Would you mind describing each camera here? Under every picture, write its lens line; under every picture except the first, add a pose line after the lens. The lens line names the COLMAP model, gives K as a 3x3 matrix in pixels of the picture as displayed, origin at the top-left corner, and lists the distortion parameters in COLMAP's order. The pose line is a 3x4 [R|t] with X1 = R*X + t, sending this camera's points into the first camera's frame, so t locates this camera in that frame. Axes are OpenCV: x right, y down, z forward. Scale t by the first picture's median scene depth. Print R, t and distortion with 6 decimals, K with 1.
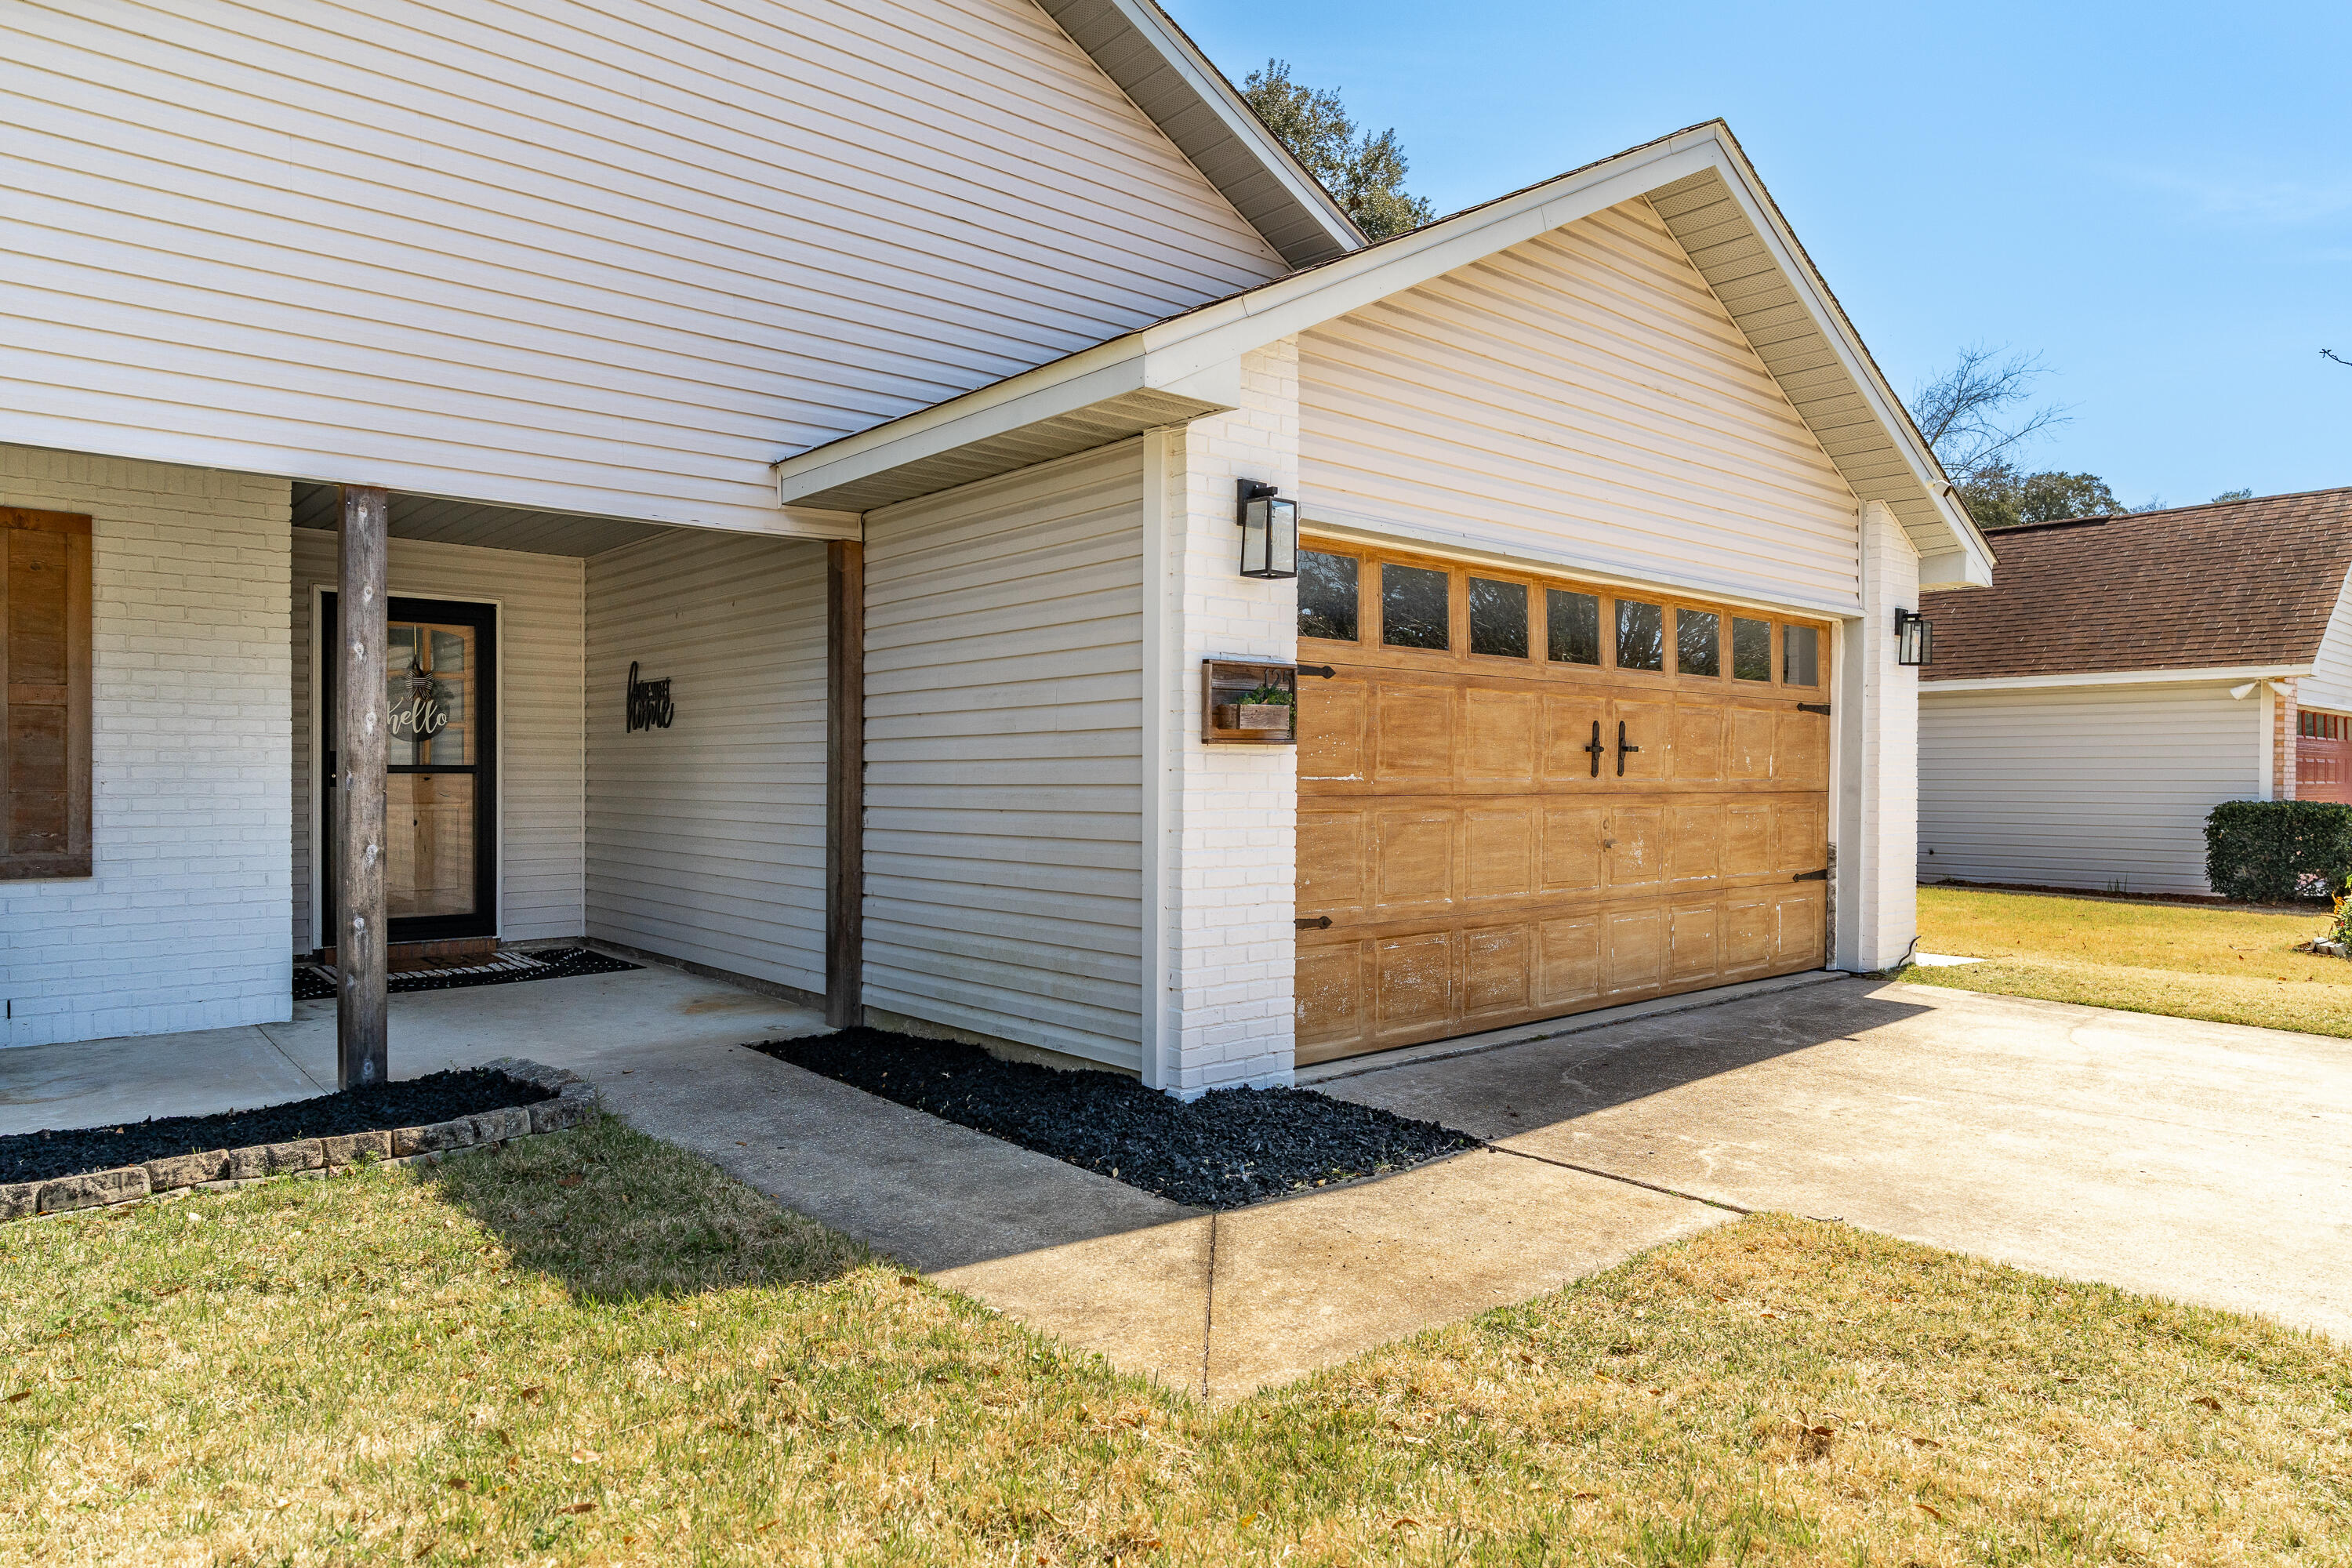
lens RADIAL K [[1432.2, 0, 1180.4], [0, 1432.2, 786.9], [0, 0, 1]] dist [-0.002955, 0.001765]
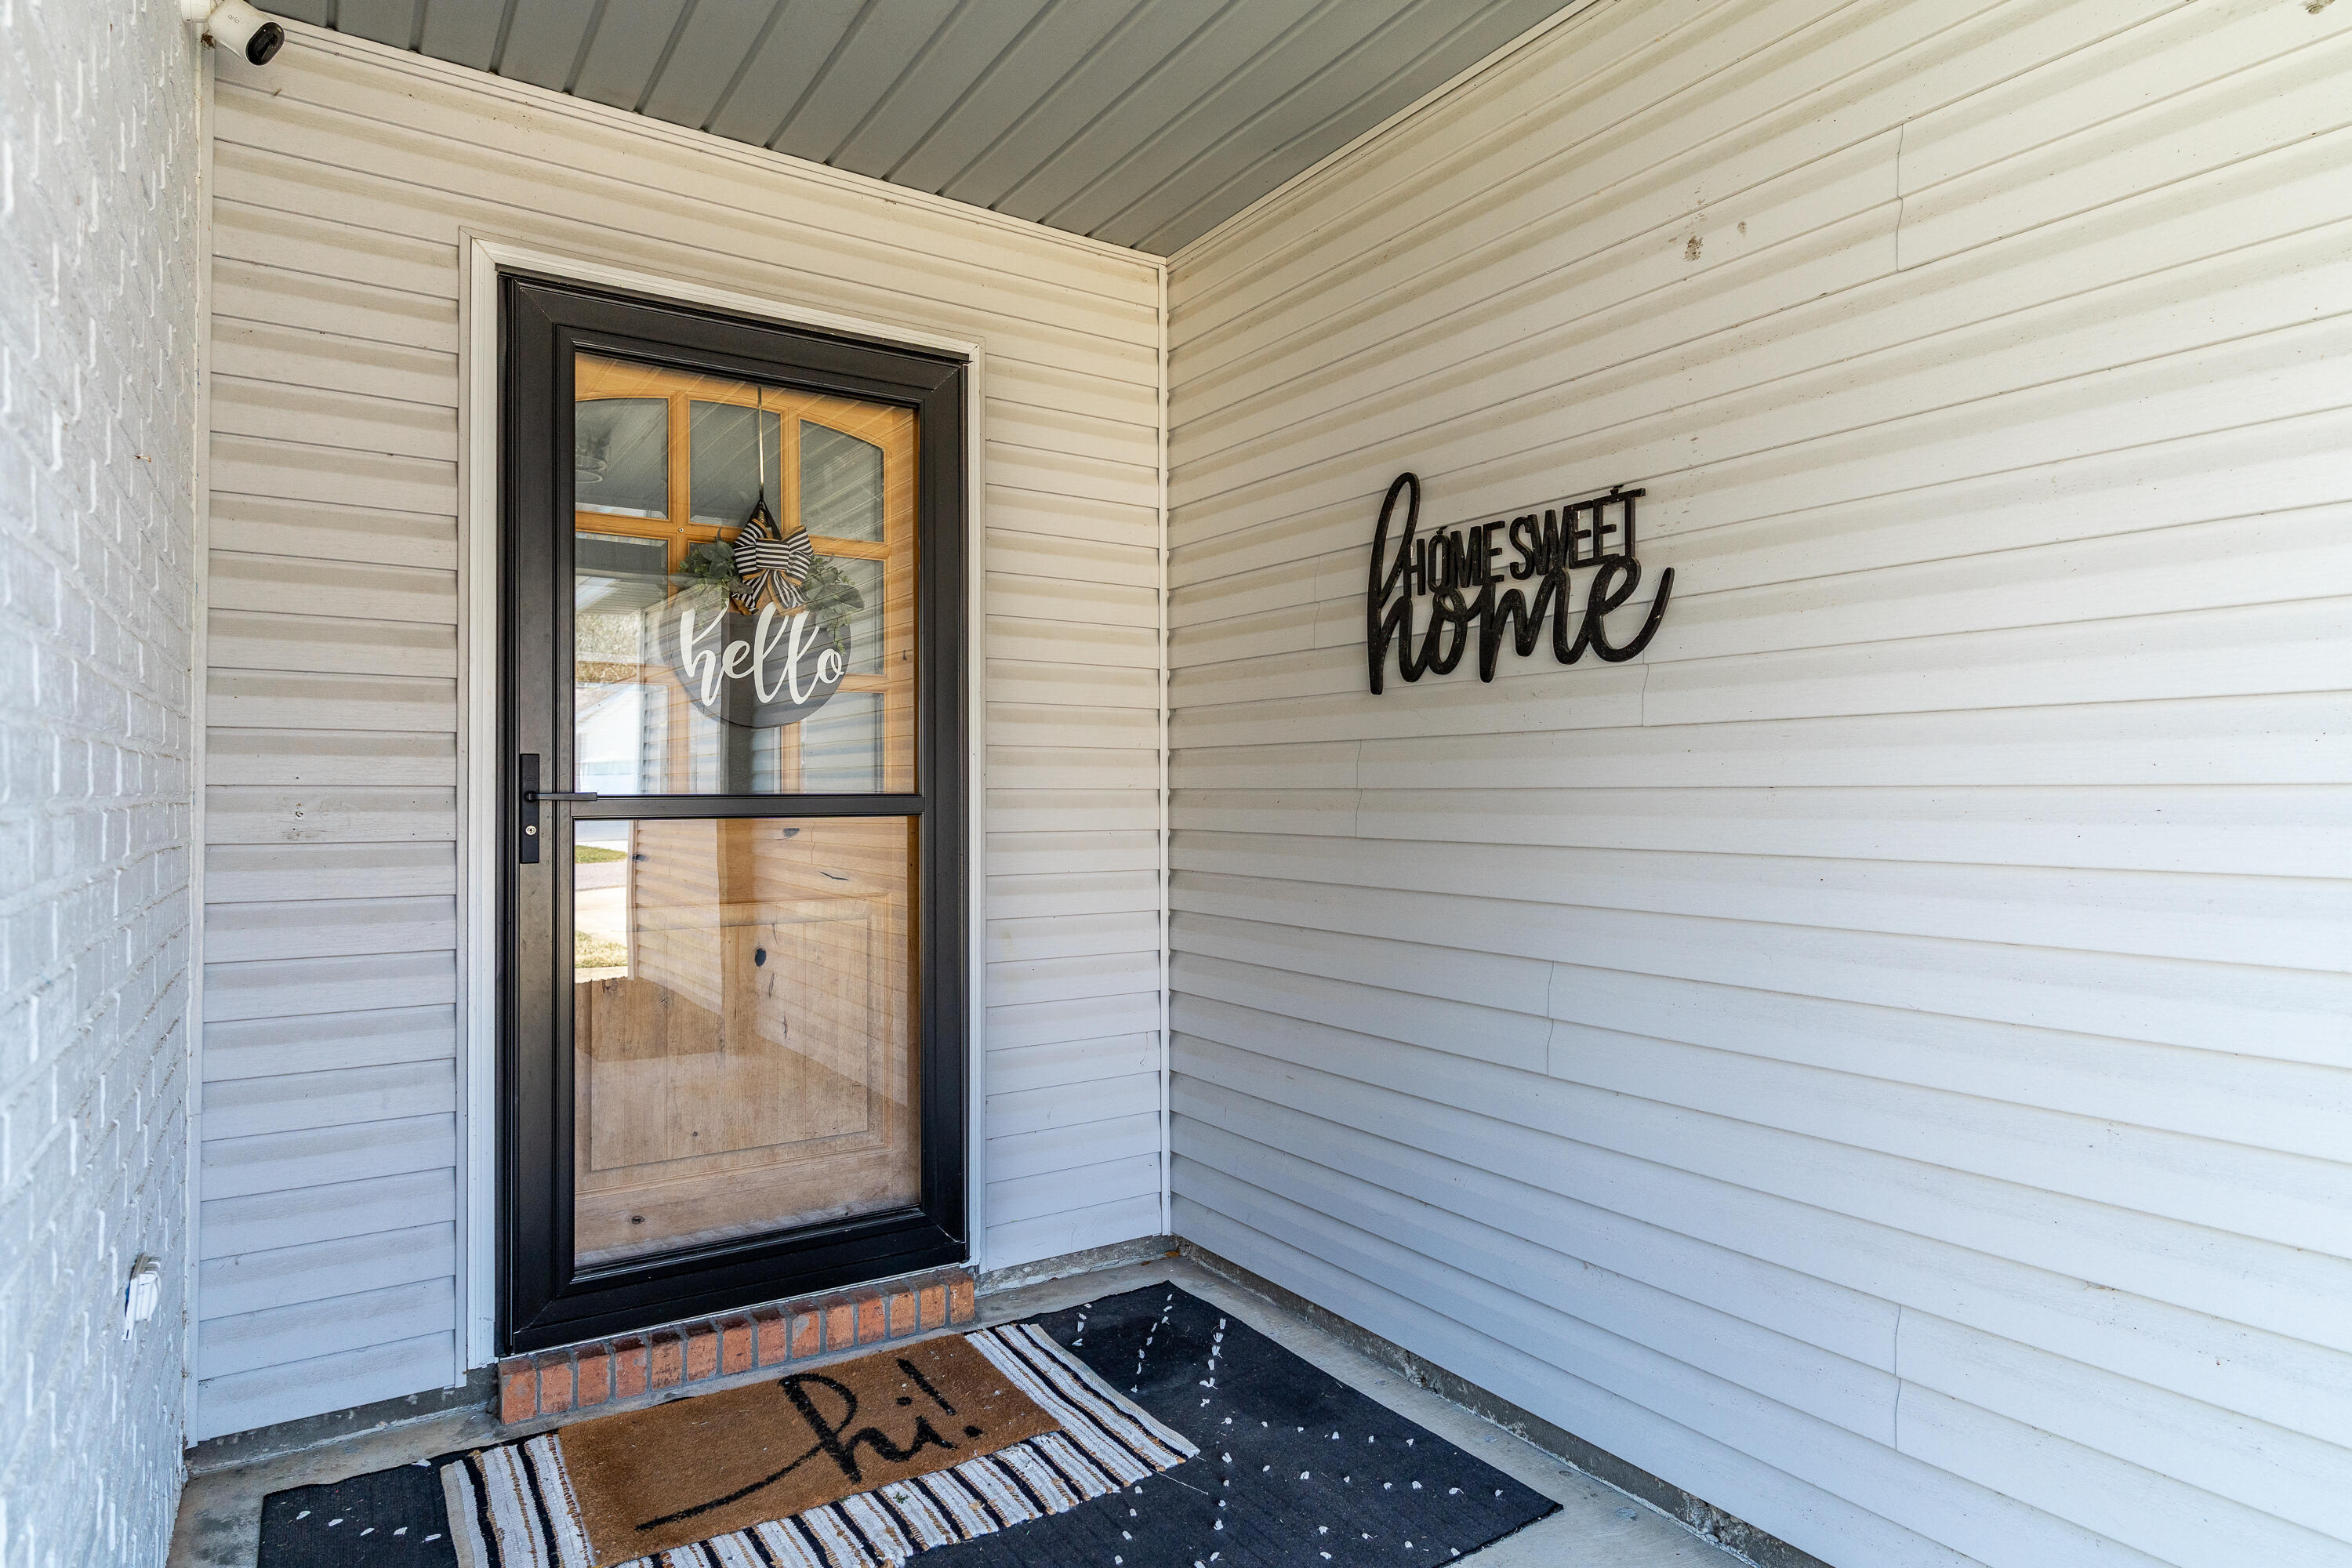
lens RADIAL K [[1302.4, 0, 1175.9], [0, 1302.4, 775.6], [0, 0, 1]] dist [-0.007190, 0.009341]
pose [[0.991047, -0.008501, -0.133240, -0.540986], [0.005606, 0.999740, -0.022085, -0.016789], [0.133393, 0.021141, 0.990838, 0.963418]]
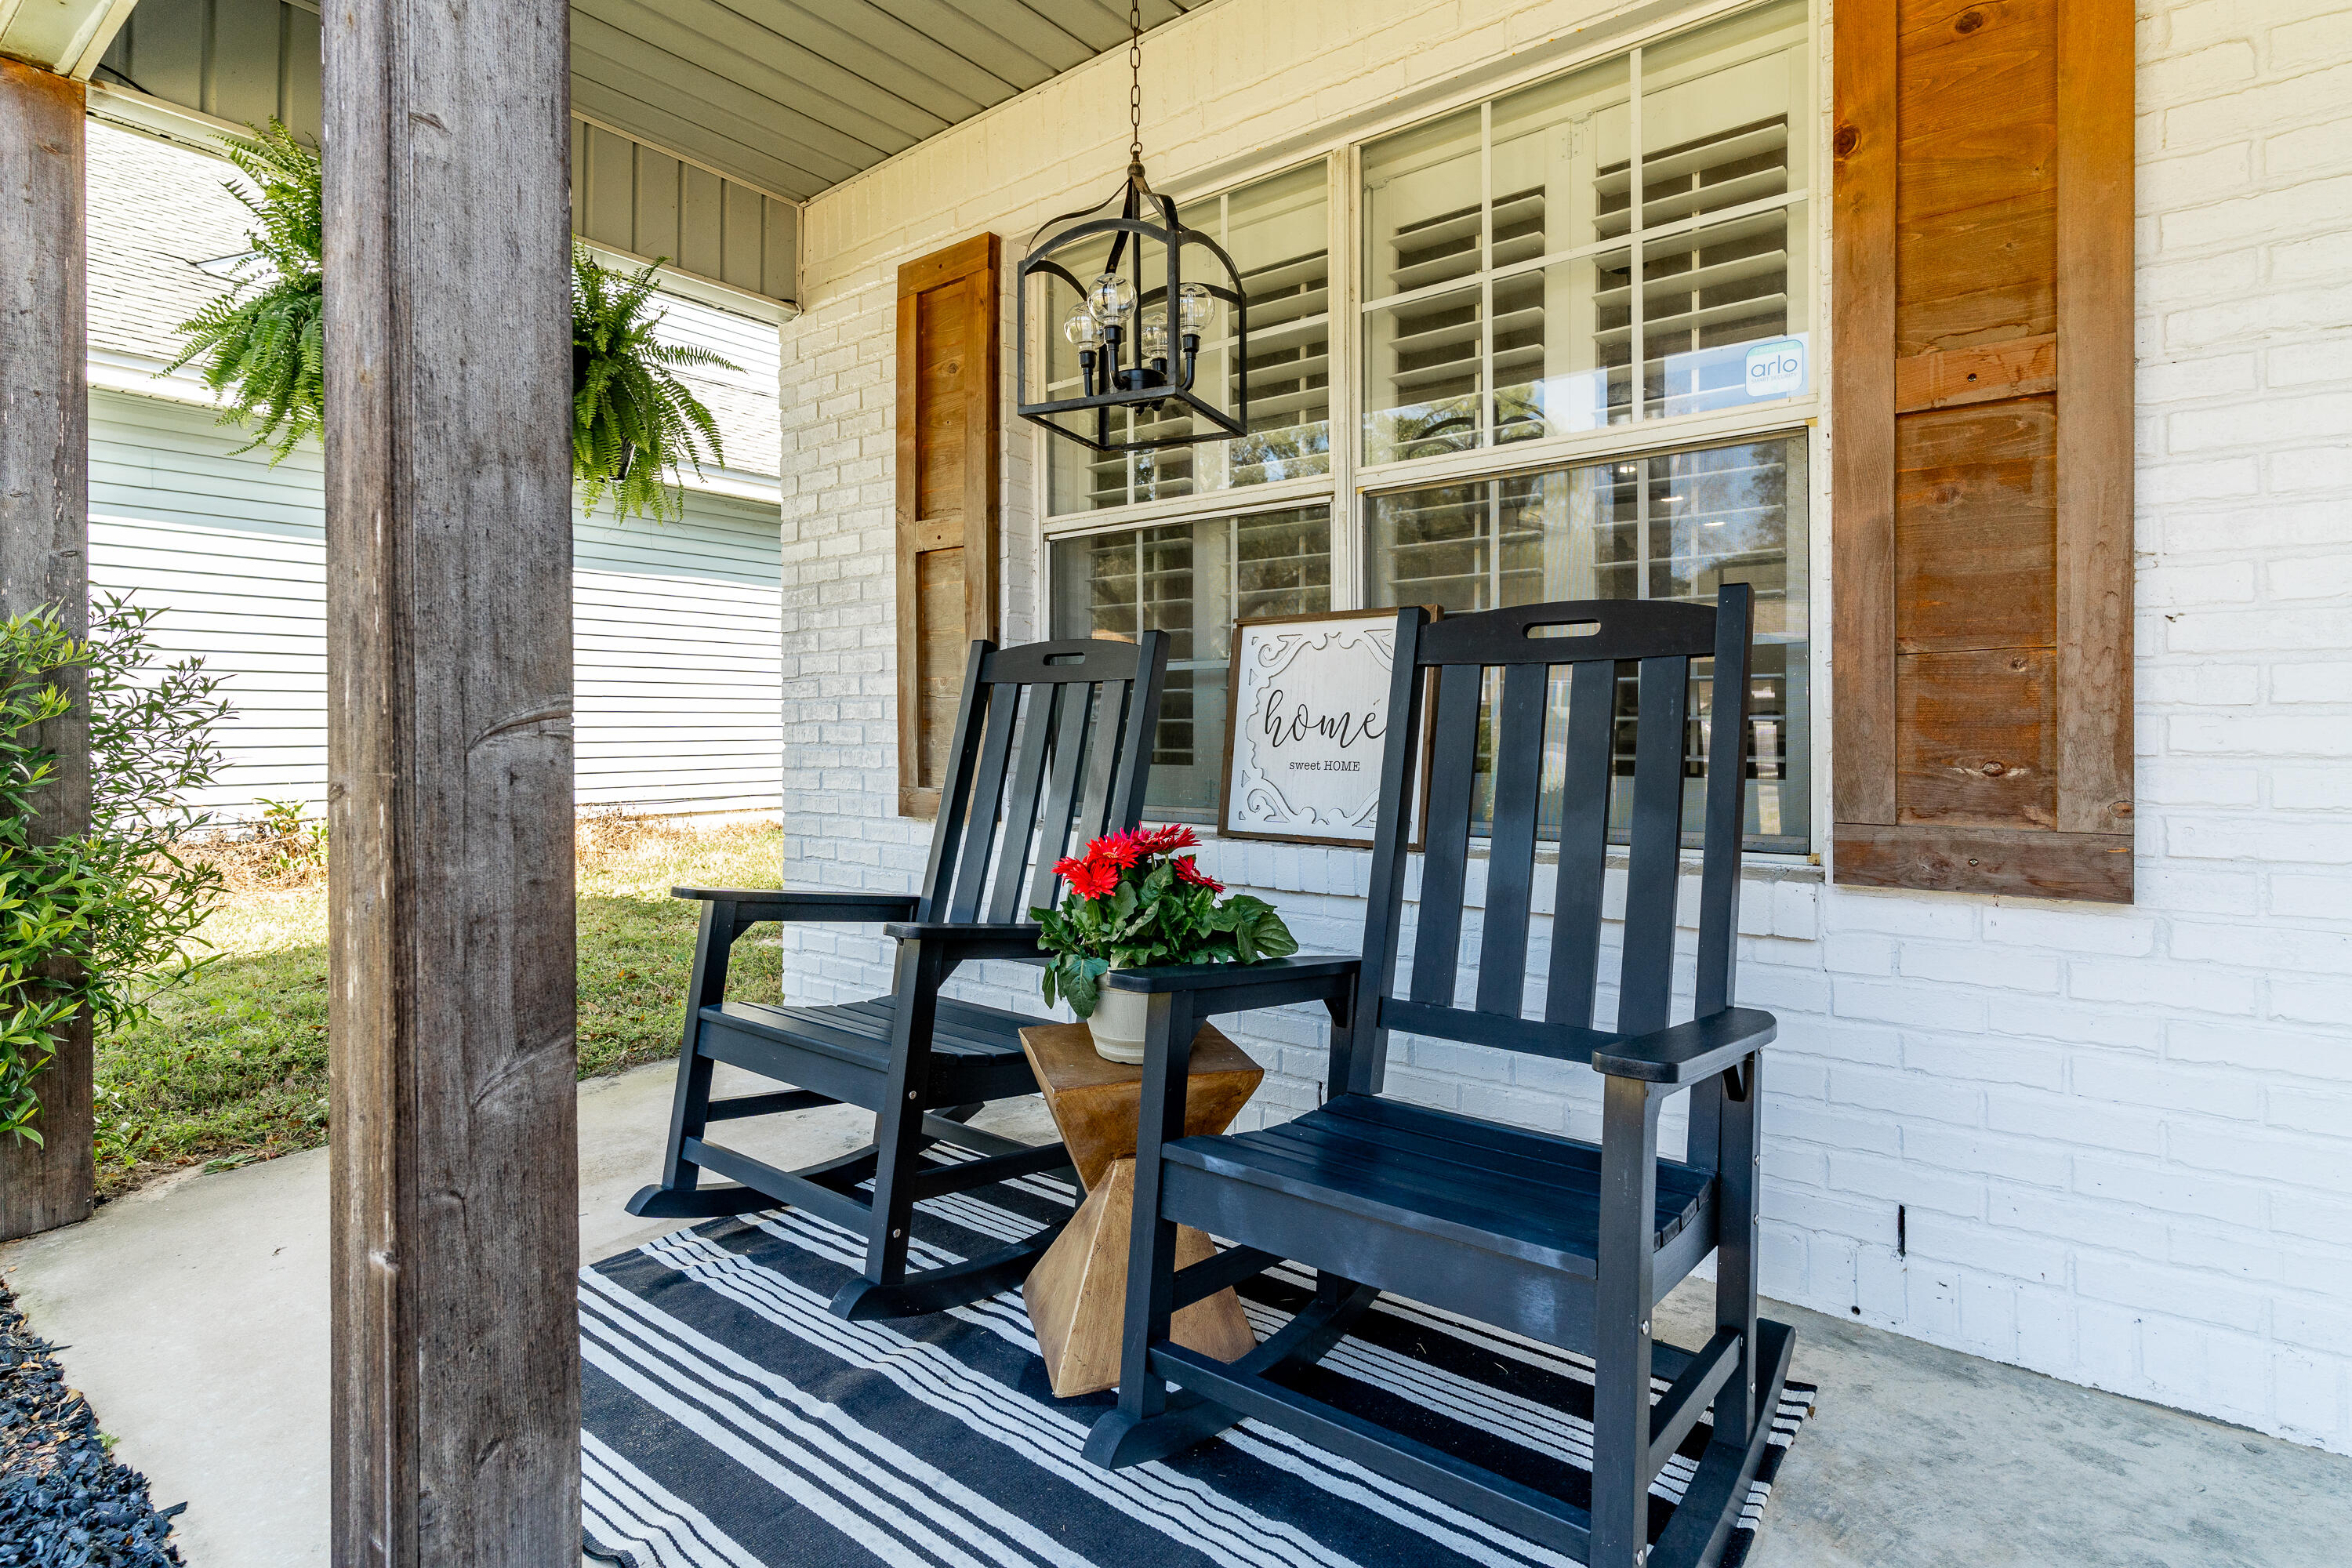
lens RADIAL K [[1155.7, 0, 1126.2], [0, 1155.7, 728.0], [0, 0, 1]] dist [0.004597, -0.002468]
pose [[0.171418, -0.003921, -0.985191, -0.519292], [-0.006922, 0.999963, -0.005184, 0.024545], [0.985174, 0.007708, 0.171384, 0.700581]]
